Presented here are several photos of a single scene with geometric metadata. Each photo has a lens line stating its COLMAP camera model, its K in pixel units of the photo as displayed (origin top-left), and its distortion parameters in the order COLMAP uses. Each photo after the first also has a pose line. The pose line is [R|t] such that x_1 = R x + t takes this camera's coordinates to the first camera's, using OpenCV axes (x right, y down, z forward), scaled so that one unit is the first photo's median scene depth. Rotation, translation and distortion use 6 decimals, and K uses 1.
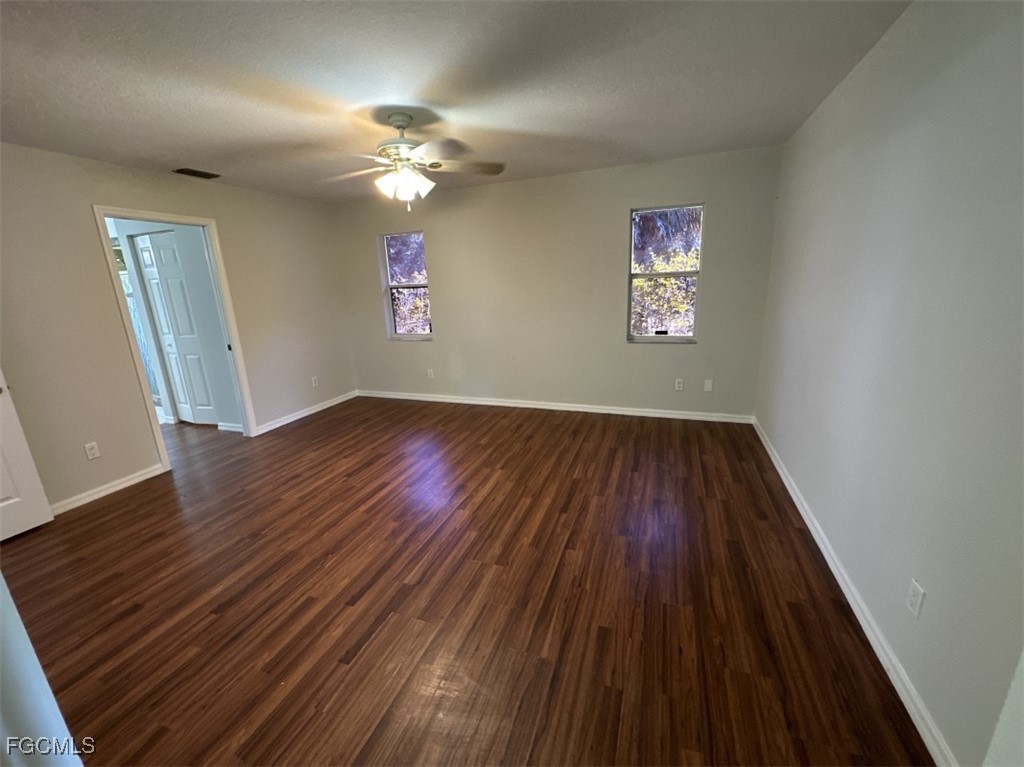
lens RADIAL K [[408.9, 0, 511.3], [0, 408.9, 383.6], [0, 0, 1]] dist [-0.003561, 0.000348]
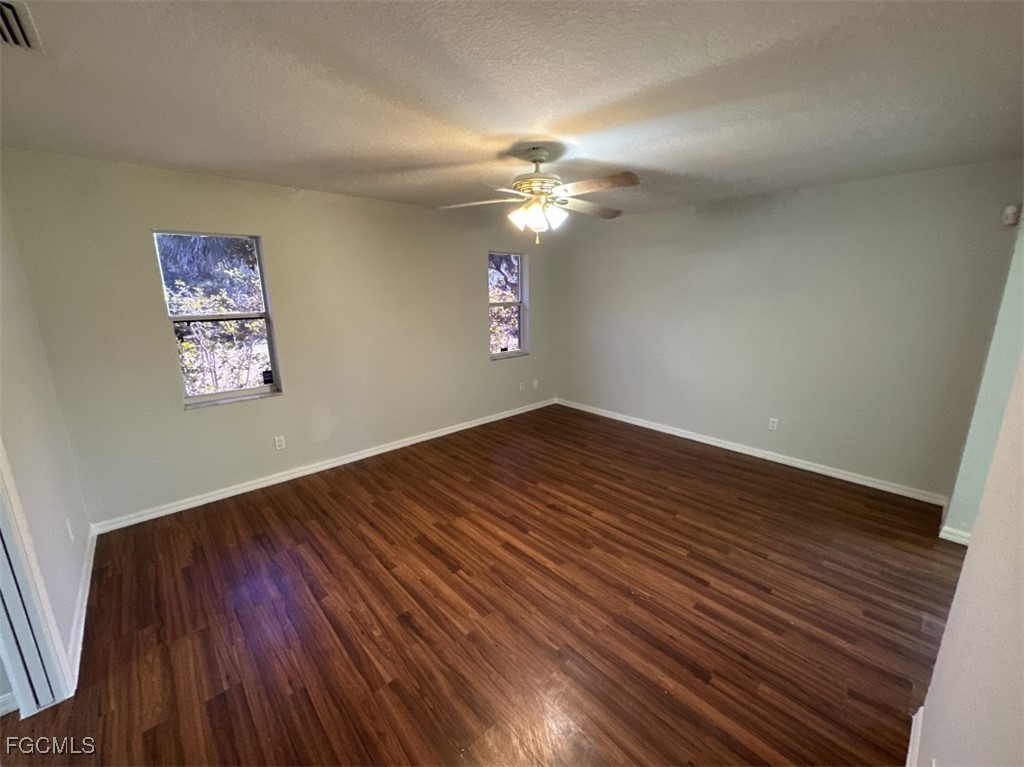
lens RADIAL K [[408.9, 0, 513.7], [0, 408.9, 383.6], [0, 0, 1]] dist [-0.003561, 0.000348]
pose [[0.453772, -0.164744, 0.875757, -1.021044], [0.209957, 0.974861, 0.074598, -0.150795], [-0.866031, 0.150021, 0.476953, 0.534915]]
